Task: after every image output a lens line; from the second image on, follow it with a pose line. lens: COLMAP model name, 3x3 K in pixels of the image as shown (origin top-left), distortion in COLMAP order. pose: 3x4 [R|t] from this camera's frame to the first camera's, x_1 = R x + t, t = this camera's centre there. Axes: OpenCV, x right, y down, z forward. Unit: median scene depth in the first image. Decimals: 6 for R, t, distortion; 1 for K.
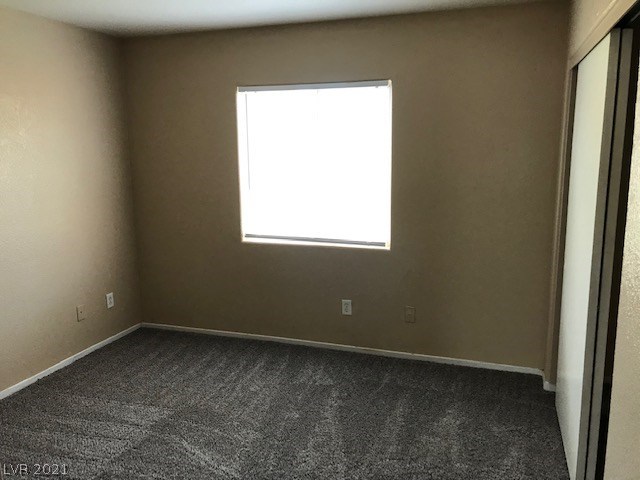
lens RADIAL K [[548.8, 0, 320.0], [0, 548.8, 240.0], [0, 0, 1]] dist [-0.058664, 0.130554]
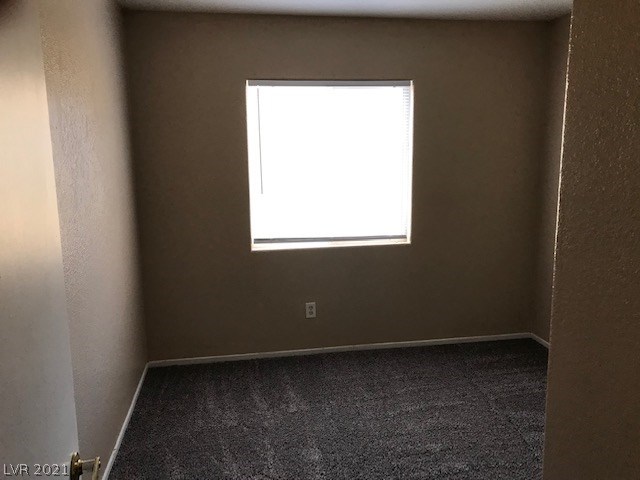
lens RADIAL K [[551.7, 0, 320.0], [0, 551.7, 240.0], [0, 0, 1]] dist [0.034204, -0.001725]
pose [[0.877514, -0.085454, 0.471876, -0.505825], [0.091425, 0.995759, 0.010308, -0.014415], [-0.470755, 0.034096, 0.881605, 0.143981]]
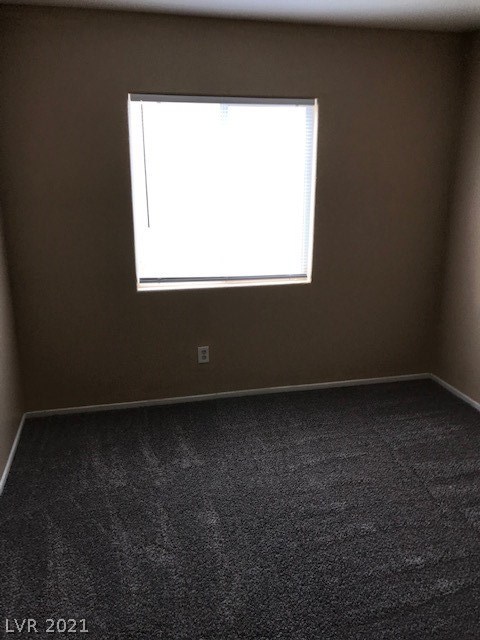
lens RADIAL K [[551.7, 0, 241.2], [0, 551.7, 326.7], [0, 0, 1]] dist [0.034204, -0.001725]
pose [[0.845194, -0.141642, 0.515349, -0.476681], [0.087998, 0.987964, 0.127217, -0.038028], [-0.527166, -0.062173, 0.847485, 0.222056]]
